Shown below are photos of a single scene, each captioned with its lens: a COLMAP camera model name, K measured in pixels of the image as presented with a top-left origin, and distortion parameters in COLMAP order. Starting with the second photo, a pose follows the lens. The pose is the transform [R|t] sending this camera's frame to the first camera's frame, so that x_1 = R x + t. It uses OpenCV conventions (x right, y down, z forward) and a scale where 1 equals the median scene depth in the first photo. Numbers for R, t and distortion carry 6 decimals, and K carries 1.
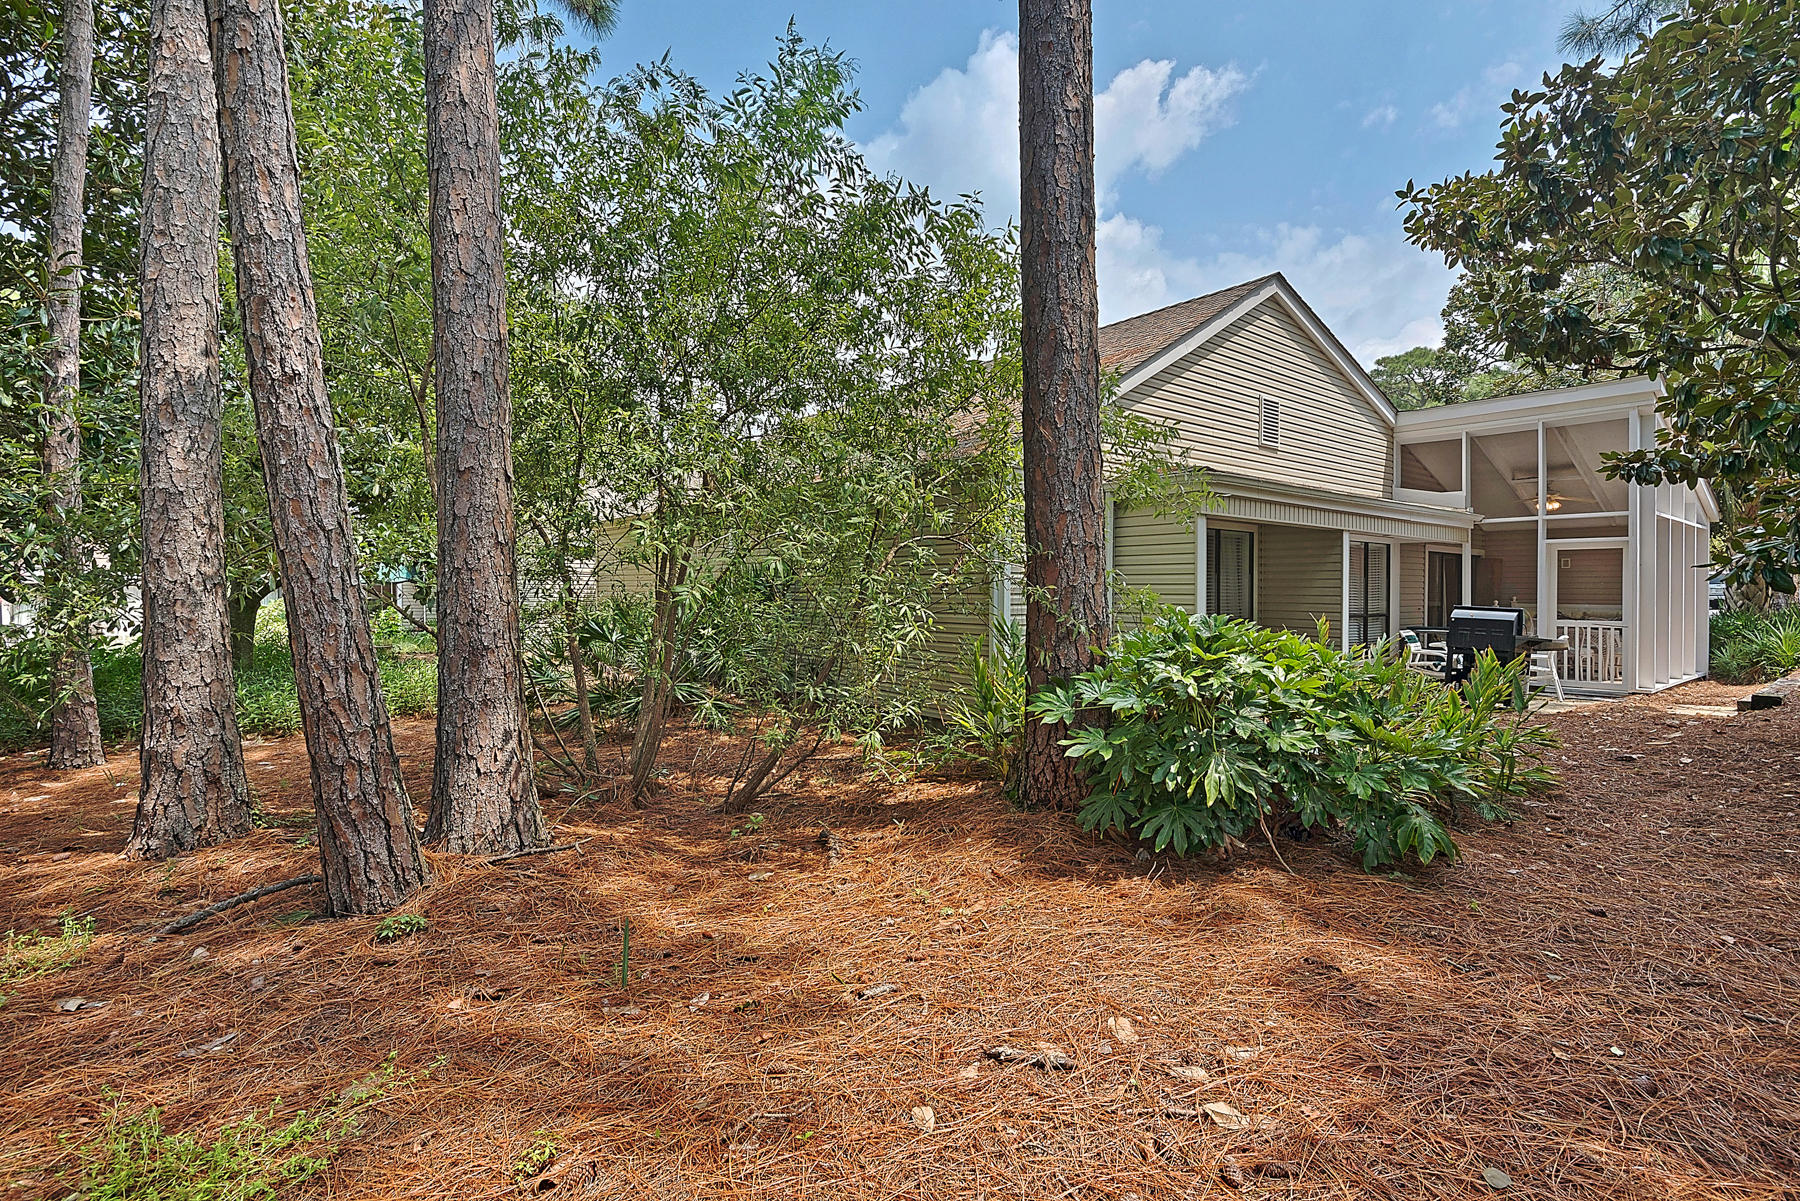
lens RADIAL K [[846.0, 0, 903.1], [0, 846.0, 599.0], [0, 0, 1]] dist [-0.002648, -0.001323]
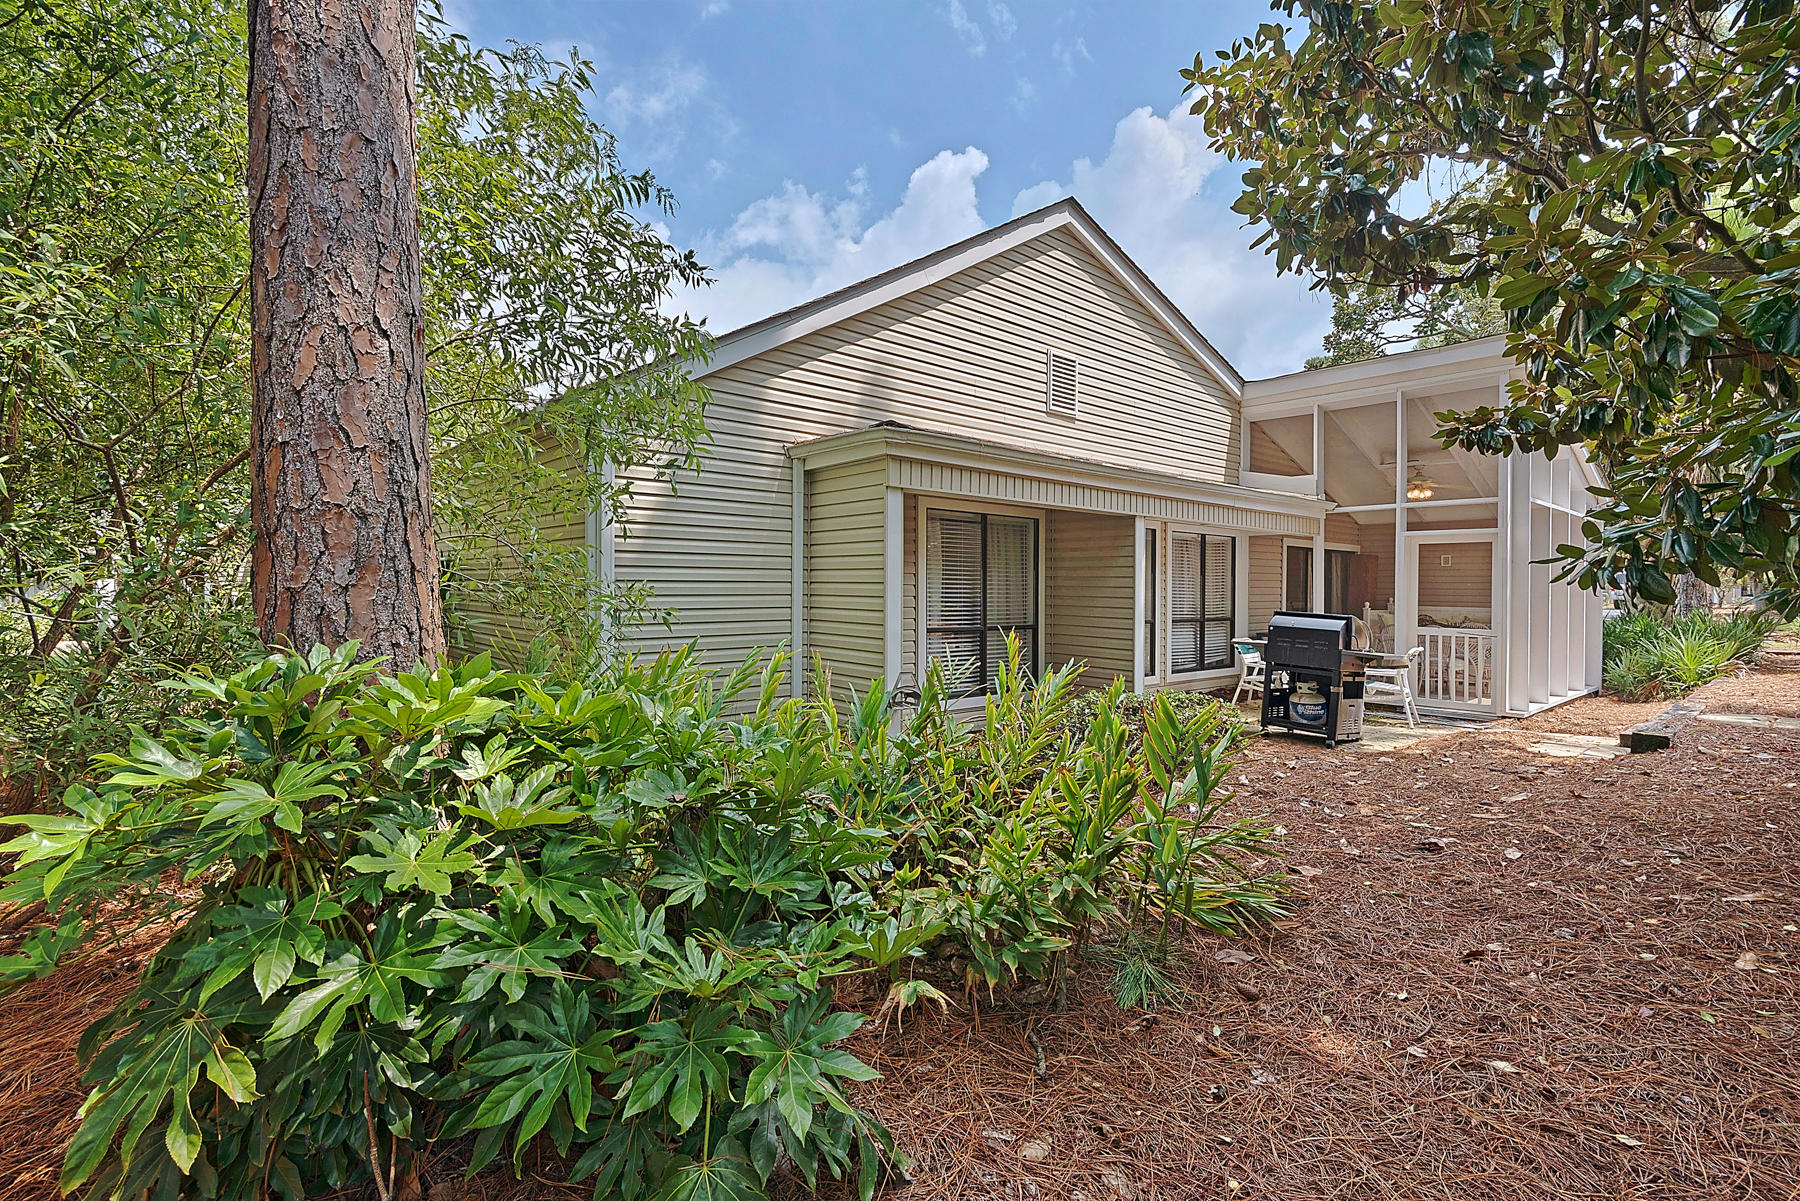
lens RADIAL K [[820.6, 0, 896.7], [0, 820.6, 595.3], [0, 0, 1]] dist [0.008406, 0.000256]
pose [[0.999407, 0.004812, 0.034082, 0.234652], [-0.004845, 0.999988, 0.000887, -0.005294], [-0.034078, -0.001052, 0.999419, 0.203875]]
